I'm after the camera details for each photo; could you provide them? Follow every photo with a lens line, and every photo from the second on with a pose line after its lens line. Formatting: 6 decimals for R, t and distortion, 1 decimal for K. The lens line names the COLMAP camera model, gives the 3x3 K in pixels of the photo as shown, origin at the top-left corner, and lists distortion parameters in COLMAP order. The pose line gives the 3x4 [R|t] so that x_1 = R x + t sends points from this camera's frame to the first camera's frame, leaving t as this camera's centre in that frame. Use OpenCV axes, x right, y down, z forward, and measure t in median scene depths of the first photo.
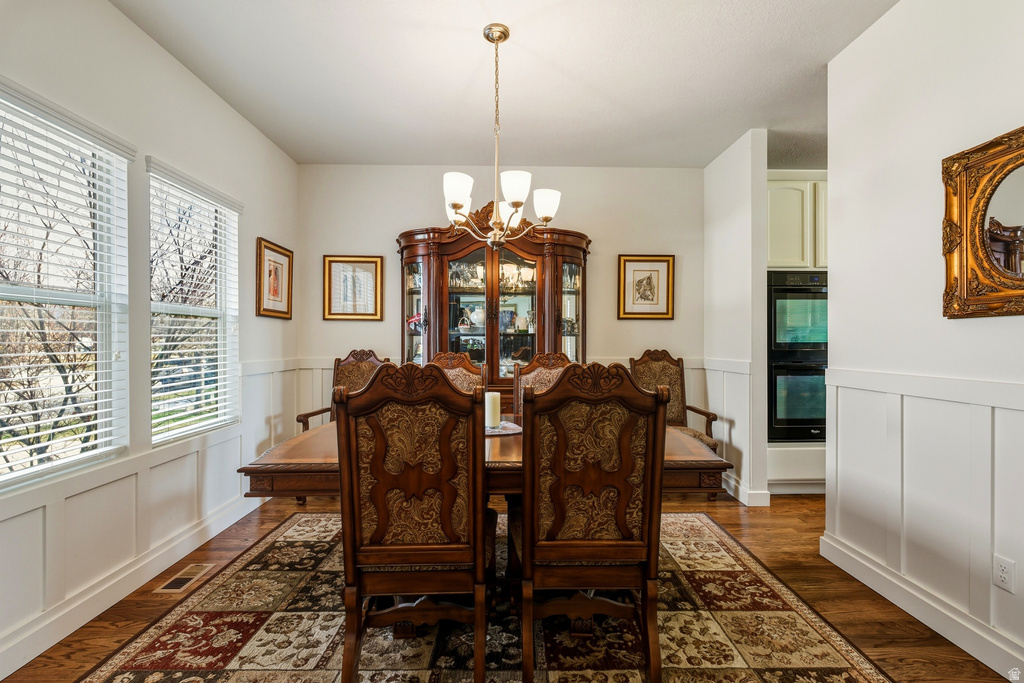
lens RADIAL K [[464.6, 0, 512.0], [0, 464.6, 341.5], [0, 0, 1]] dist [-0.002471, 0.000387]
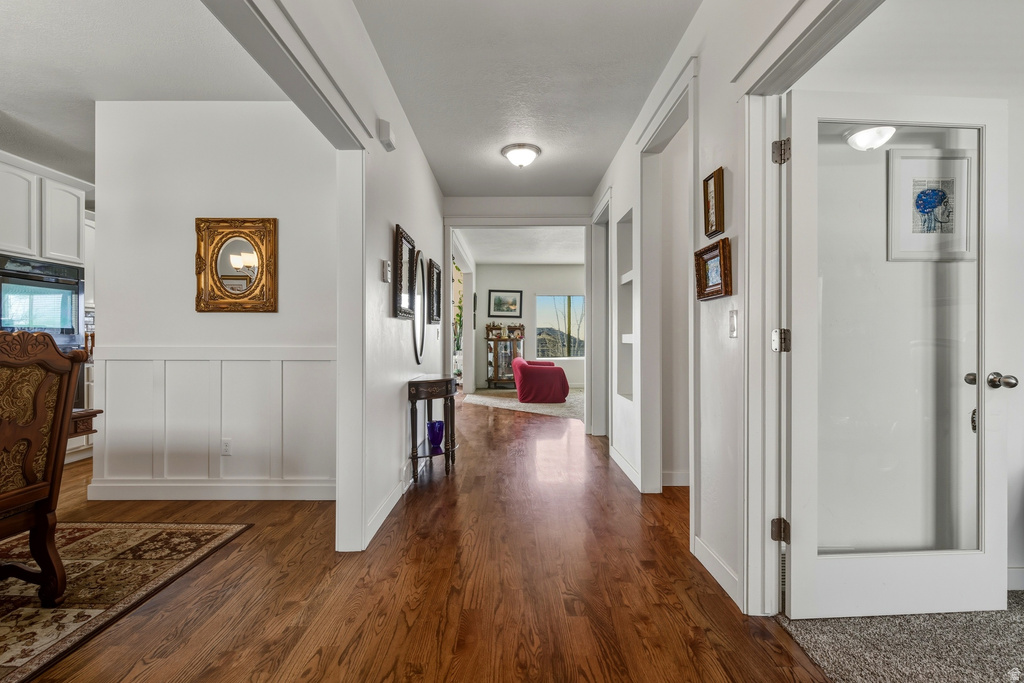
lens RADIAL K [[464.6, 0, 512.0], [0, 464.6, 341.5], [0, 0, 1]] dist [-0.002471, 0.000387]
pose [[0.019870, -0.003388, 0.999797, -0.761818], [-0.003347, 0.999988, 0.003455, 0.050185], [-0.999797, -0.003415, 0.019858, -0.196166]]
